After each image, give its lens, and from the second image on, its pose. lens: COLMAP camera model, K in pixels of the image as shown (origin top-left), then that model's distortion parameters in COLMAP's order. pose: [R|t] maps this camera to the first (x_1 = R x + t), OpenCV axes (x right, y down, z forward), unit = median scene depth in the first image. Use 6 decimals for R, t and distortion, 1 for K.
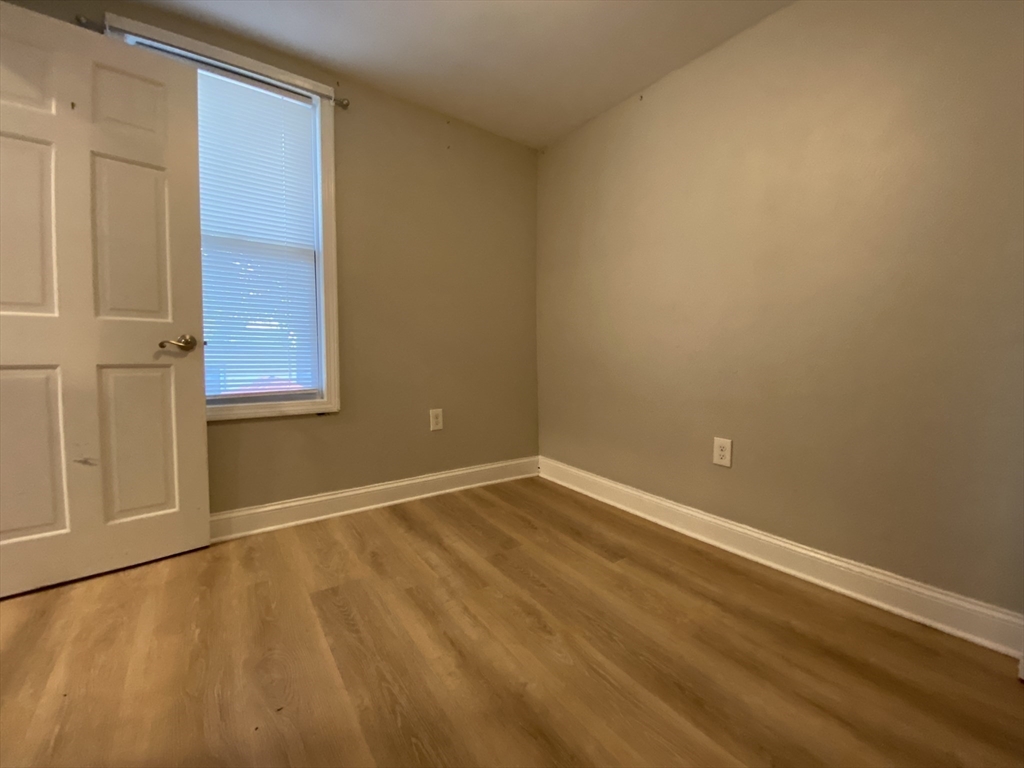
lens RADIAL K [[415.9, 0, 511.5], [0, 415.9, 381.6], [0, 0, 1]] dist [0.029718, -0.024449]
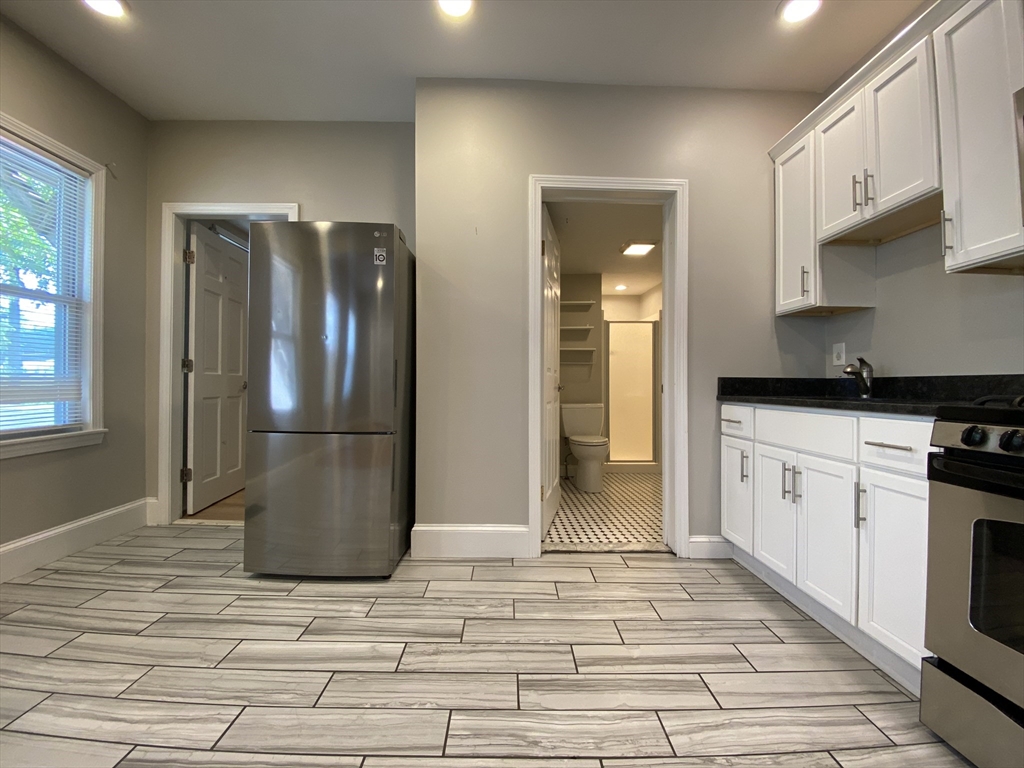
lens RADIAL K [[415.9, 0, 511.5], [0, 415.9, 381.6], [0, 0, 1]] dist [0.029718, -0.024449]
pose [[0.586557, 0.004070, 0.809897, -1.657953], [0.047275, 0.998110, -0.039254, 0.021840], [-0.808527, 0.061313, 0.585257, -1.233211]]
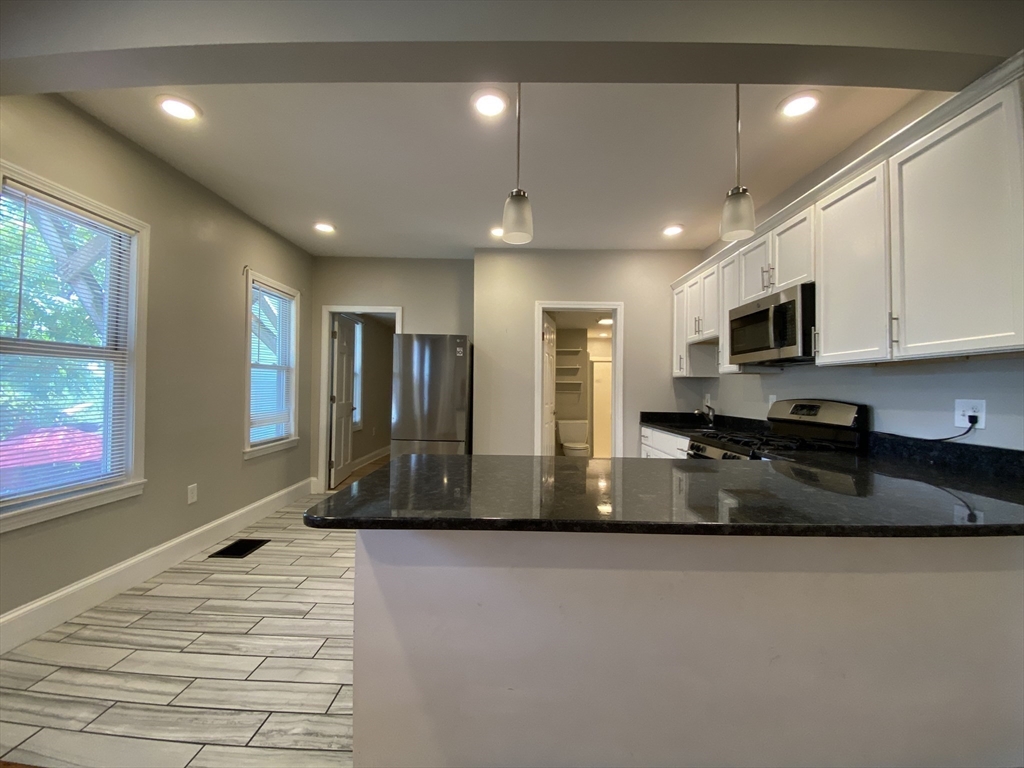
lens RADIAL K [[415.9, 0, 511.5], [0, 415.9, 381.6], [0, 0, 1]] dist [0.029718, -0.024449]
pose [[0.603246, 0.016908, 0.797376, -2.559211], [0.039838, 0.997888, -0.051299, -0.094611], [-0.796560, 0.062712, 0.601298, -1.856708]]
